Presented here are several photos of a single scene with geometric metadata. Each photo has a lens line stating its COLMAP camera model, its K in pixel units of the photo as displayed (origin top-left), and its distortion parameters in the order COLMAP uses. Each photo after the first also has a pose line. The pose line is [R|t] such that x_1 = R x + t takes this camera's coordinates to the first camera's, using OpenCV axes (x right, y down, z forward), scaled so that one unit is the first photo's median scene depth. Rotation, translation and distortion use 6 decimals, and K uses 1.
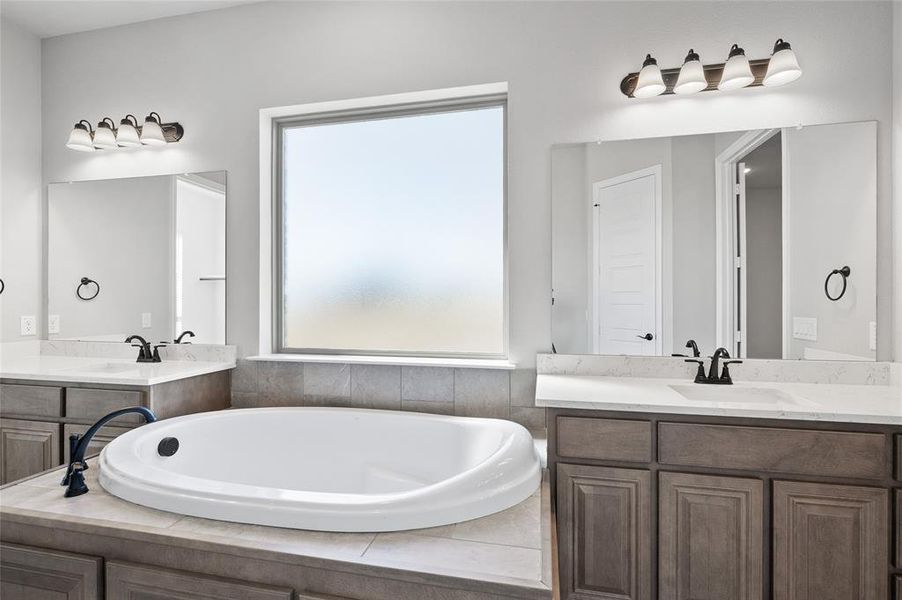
lens RADIAL K [[423.1, 0, 451.0], [0, 423.1, 300.0], [0, 0, 1]] dist [-0.003065, -0.000640]
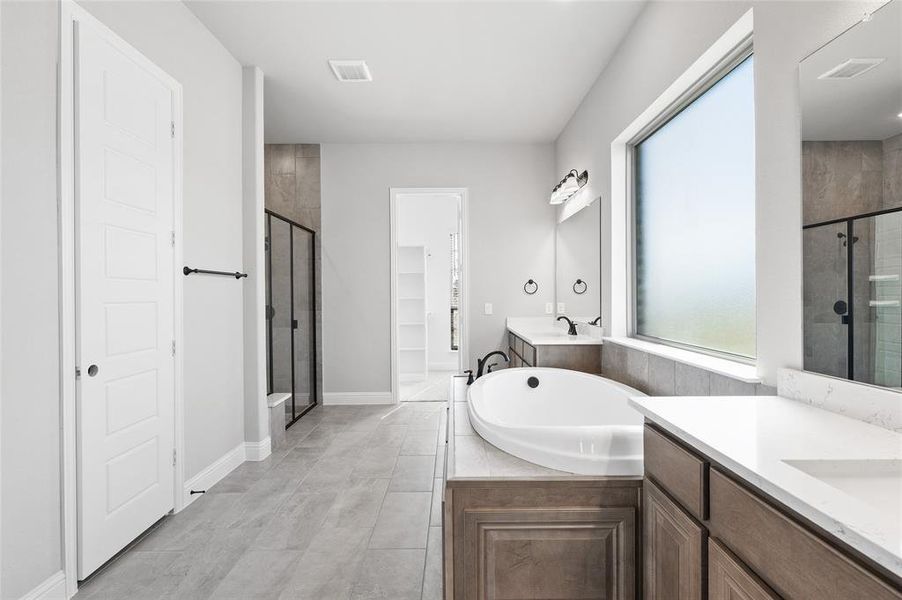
lens RADIAL K [[407.5, 0, 452.3], [0, 407.5, 298.0], [0, 0, 1]] dist [-0.000069, -0.000490]
pose [[0.212025, 0.006467, -0.977243, 0.666076], [0.009681, 0.999915, 0.008718, -0.002185], [0.977216, -0.011309, 0.211944, 0.272534]]
